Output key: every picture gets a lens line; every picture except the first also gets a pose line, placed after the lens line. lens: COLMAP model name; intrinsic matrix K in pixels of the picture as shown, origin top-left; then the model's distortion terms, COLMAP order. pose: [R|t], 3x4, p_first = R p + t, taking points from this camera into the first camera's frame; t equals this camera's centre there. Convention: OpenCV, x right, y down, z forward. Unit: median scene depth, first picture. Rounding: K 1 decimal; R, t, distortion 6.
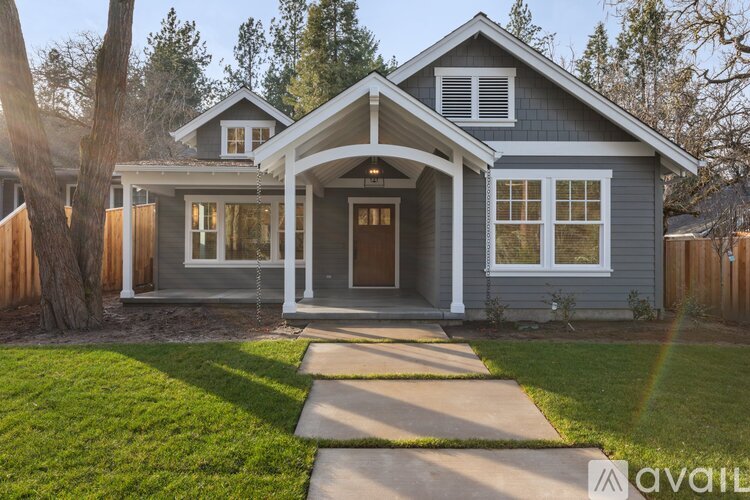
lens RADIAL K [[519.4, 0, 379.1], [0, 519.4, 245.3], [0, 0, 1]] dist [0.002157, -0.009266]
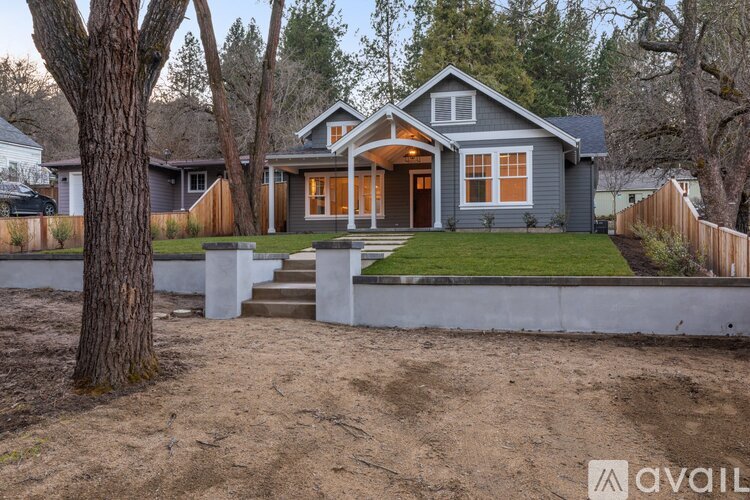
lens RADIAL K [[749.1, 0, 374.4], [0, 749.1, 252.6], [0, 0, 1]] dist [-0.018051, 0.000000]
pose [[0.956159, -0.006668, -0.292772, 0.460555], [0.005945, 0.999977, -0.003361, 0.145952], [0.292787, 0.001474, 0.956177, -1.036150]]
